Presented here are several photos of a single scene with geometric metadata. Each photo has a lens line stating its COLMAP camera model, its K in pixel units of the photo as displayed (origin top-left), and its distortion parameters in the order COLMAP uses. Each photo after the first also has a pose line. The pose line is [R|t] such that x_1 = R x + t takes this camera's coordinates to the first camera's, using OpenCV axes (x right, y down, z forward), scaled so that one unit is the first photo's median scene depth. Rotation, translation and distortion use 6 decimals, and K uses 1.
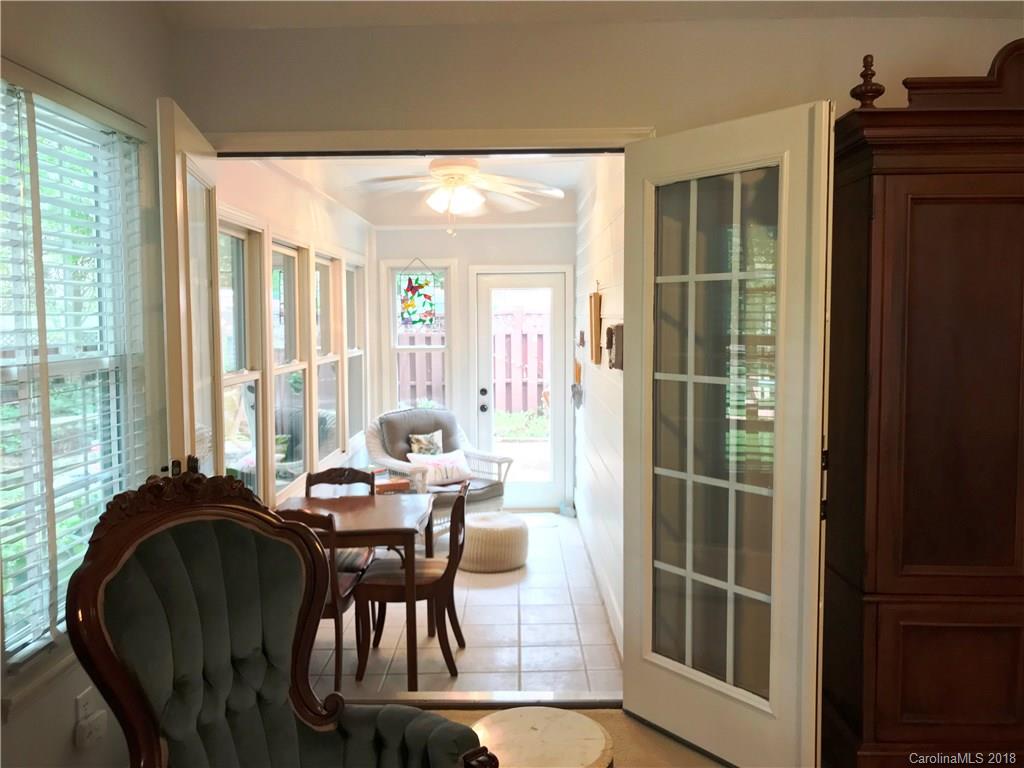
lens RADIAL K [[834.4, 0, 512.0], [0, 834.4, 384.0], [0, 0, 1]] dist [0.015618, 0.006333]
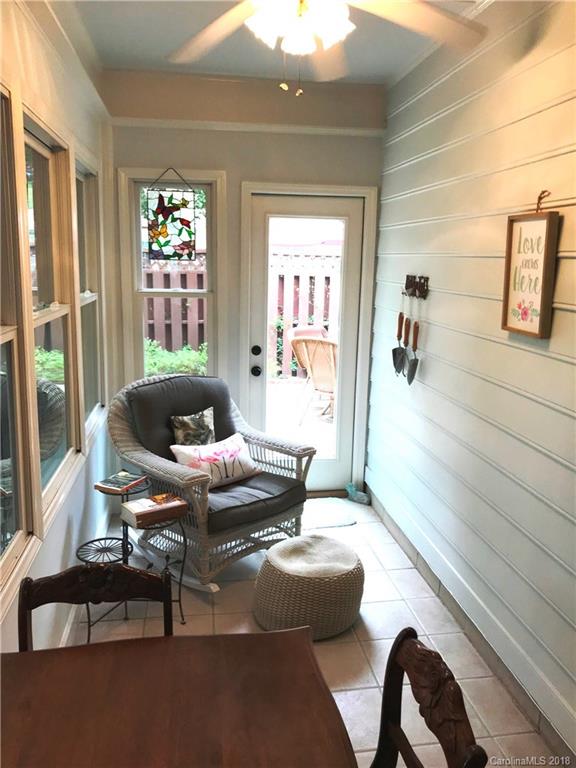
lens RADIAL K [[635.1, 0, 288.0], [0, 635.1, 384.0], [0, 0, 1]] dist [0.010172, -0.005552]
pose [[0.987648, -0.003536, 0.156648, -0.193890], [-0.014643, 0.993288, 0.114740, -0.054424], [-0.156002, -0.115616, 0.980967, 0.806186]]
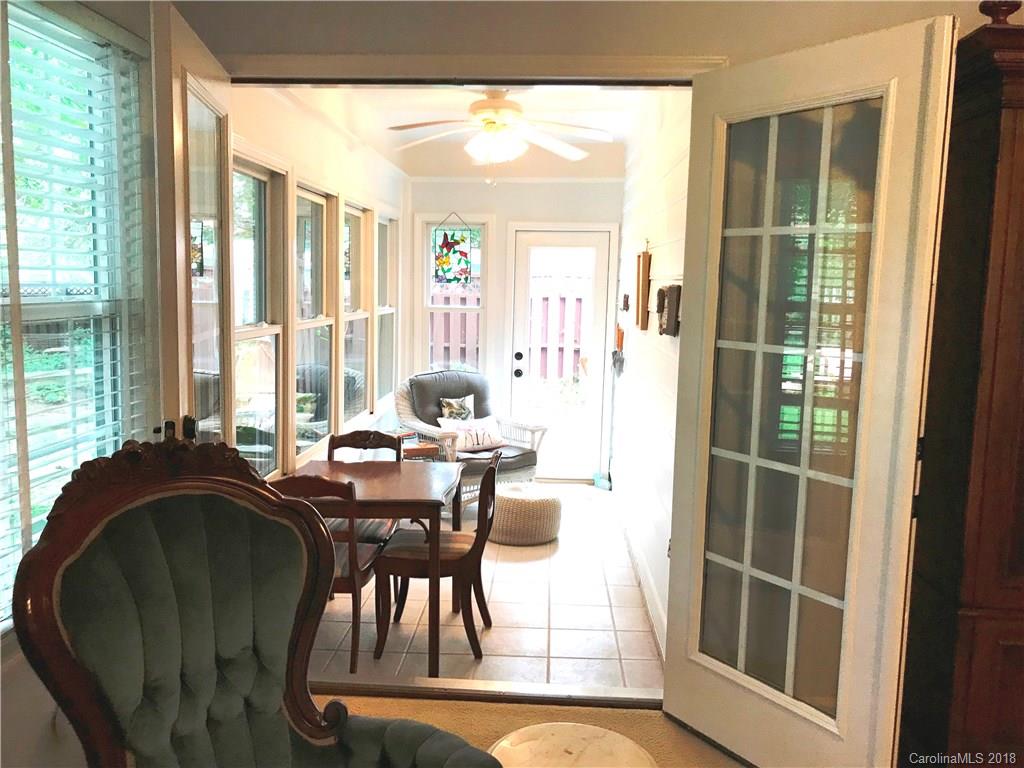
lens RADIAL K [[846.8, 0, 512.0], [0, 846.8, 384.0], [0, 0, 1]] dist [0.010172, -0.005552]
pose [[0.998581, 0.034805, -0.040305, -0.003779], [-0.033083, 0.998543, 0.042635, 0.001144], [0.041730, -0.041241, 0.998277, 0.063464]]
